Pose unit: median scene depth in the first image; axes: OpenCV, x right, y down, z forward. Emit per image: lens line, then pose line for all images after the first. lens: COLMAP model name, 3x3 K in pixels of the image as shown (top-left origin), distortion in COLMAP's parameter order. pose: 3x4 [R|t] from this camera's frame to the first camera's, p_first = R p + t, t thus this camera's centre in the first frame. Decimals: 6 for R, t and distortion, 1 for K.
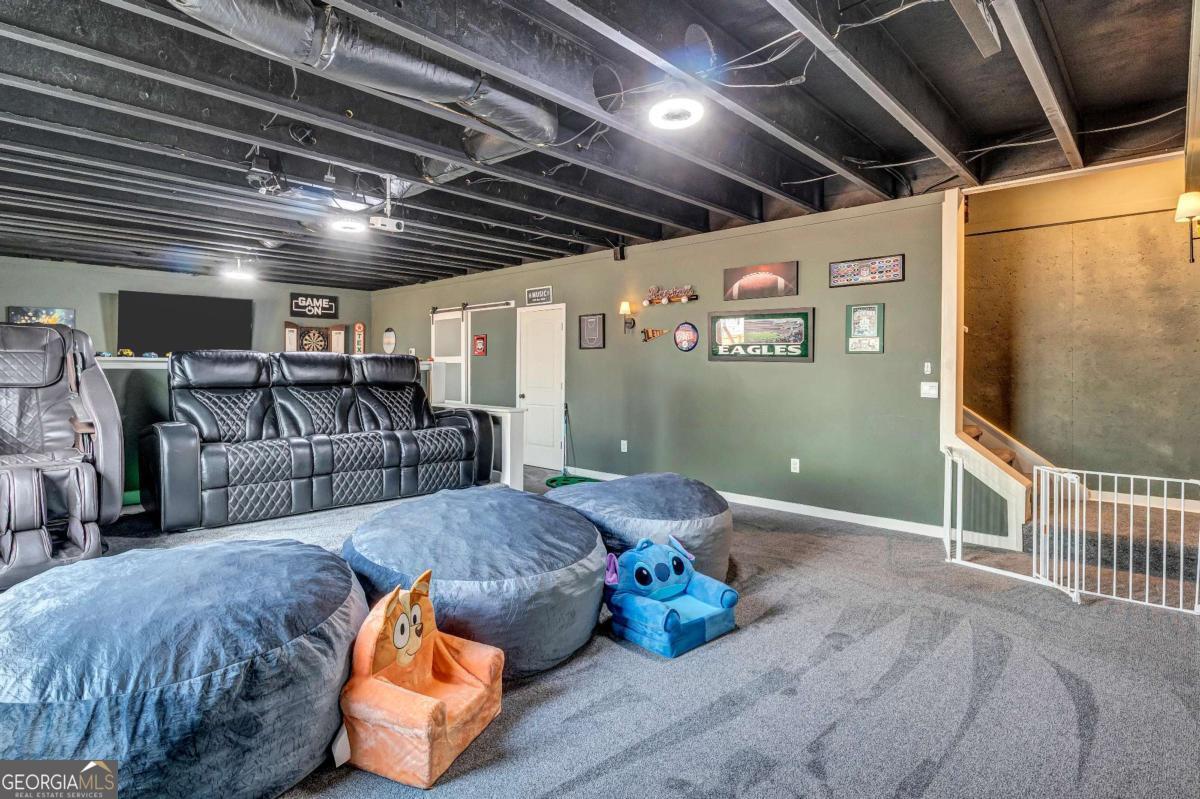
lens RADIAL K [[609.1, 0, 606.2], [0, 609.1, 379.9], [0, 0, 1]] dist [-0.004472, -0.000857]
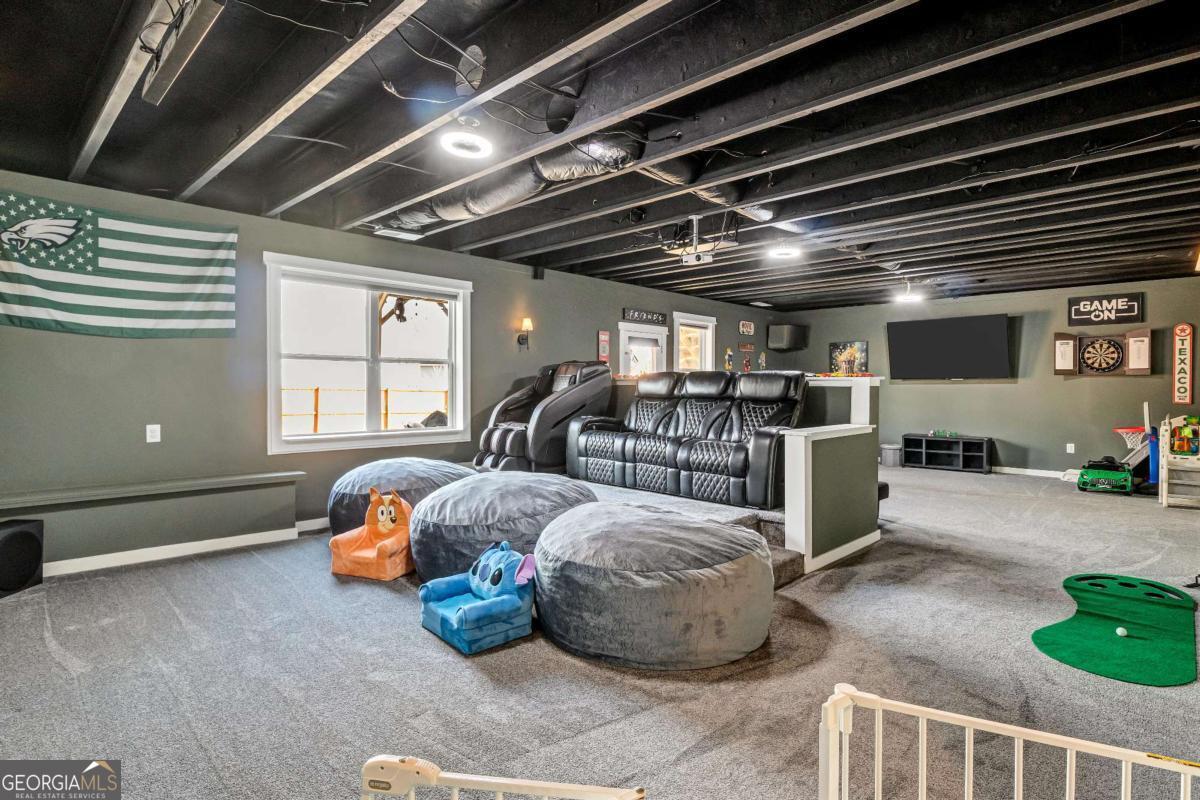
lens RADIAL K [[609.1, 0, 600.7], [0, 609.1, 391.7], [0, 0, 1]] dist [-0.004472, -0.000857]
pose [[-0.014774, 0.007012, -0.999866, 0.336445], [-0.023569, 0.999695, 0.007359, -0.003365], [0.999613, 0.023674, -0.014605, 0.354840]]
